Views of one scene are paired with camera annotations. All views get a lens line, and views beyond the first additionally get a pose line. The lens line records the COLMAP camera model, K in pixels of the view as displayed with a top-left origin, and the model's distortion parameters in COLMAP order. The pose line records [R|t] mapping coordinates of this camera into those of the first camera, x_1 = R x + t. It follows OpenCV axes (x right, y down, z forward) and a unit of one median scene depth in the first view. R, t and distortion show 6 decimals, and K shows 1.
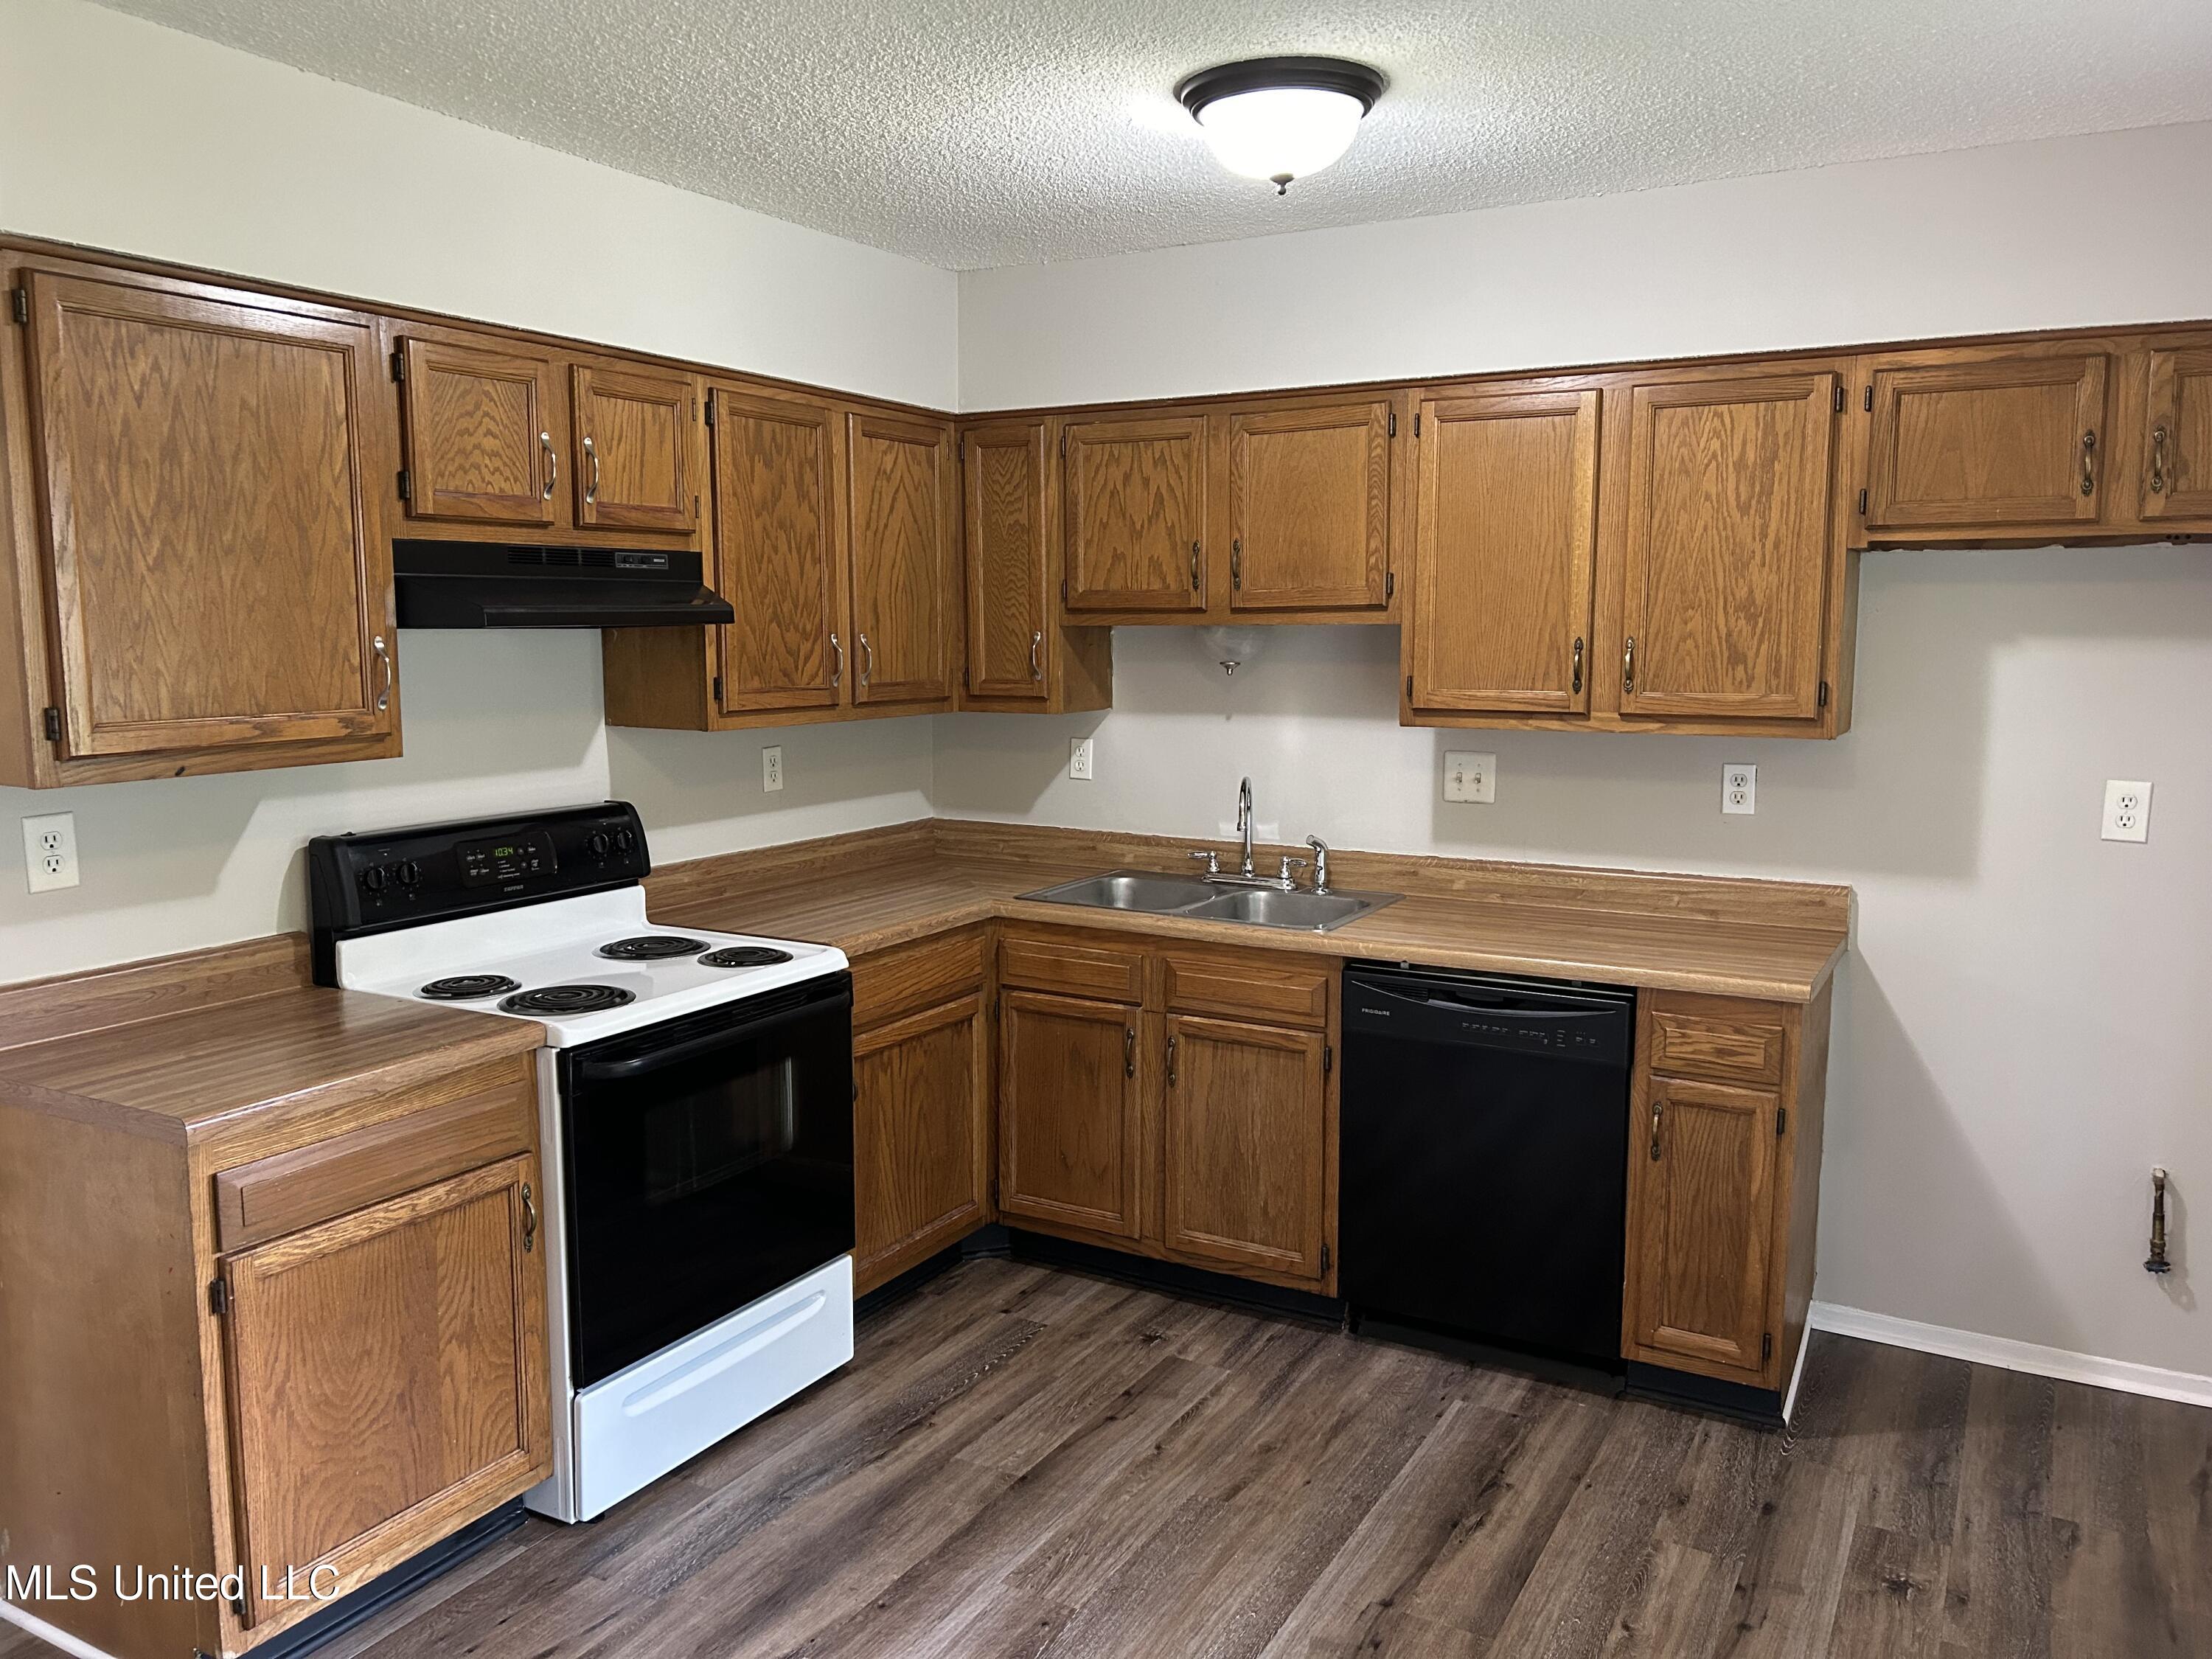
lens RADIAL K [[1671.7, 0, 1106.0], [0, 1671.7, 829.5], [0, 0, 1]] dist [-0.001715, 0.000960]
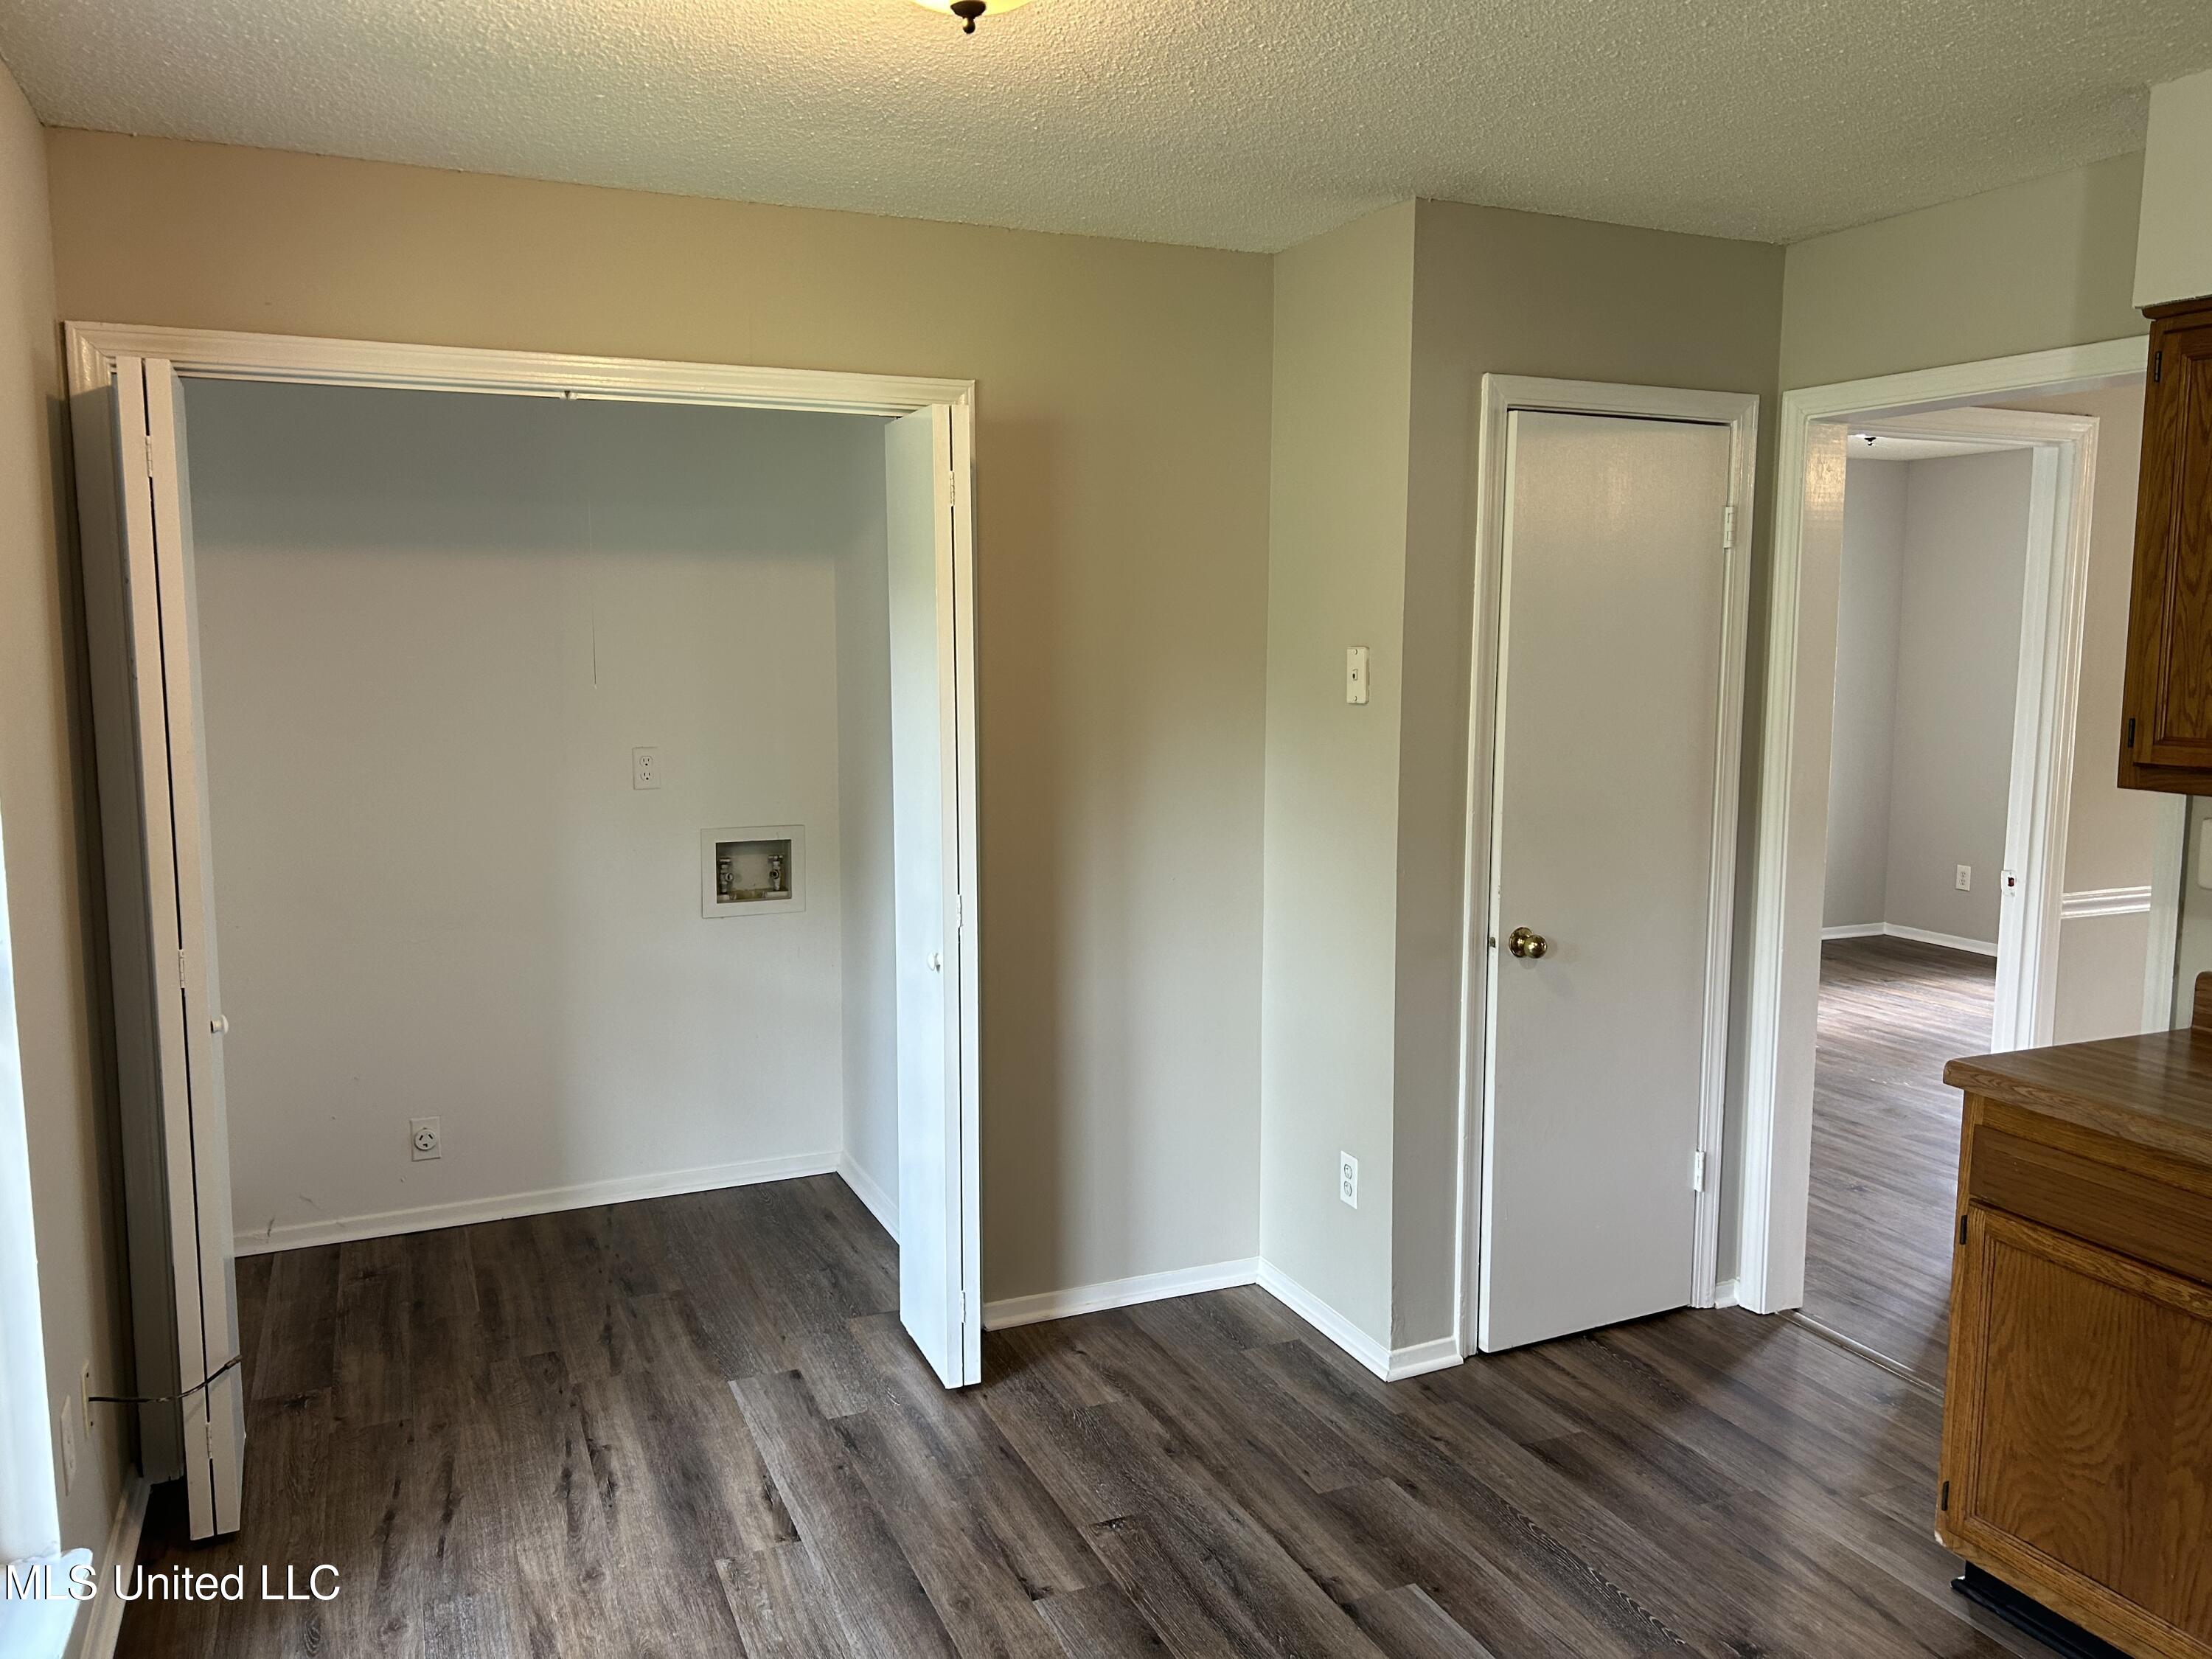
lens RADIAL K [[1671.7, 0, 1106.0], [0, 1671.7, 829.5], [0, 0, 1]] dist [-0.001715, 0.000960]
pose [[-0.608655, 0.092796, -0.787990, 0.645544], [-0.108972, 0.973949, 0.198867, -0.138626], [0.785916, 0.206911, -0.582686, 1.049712]]
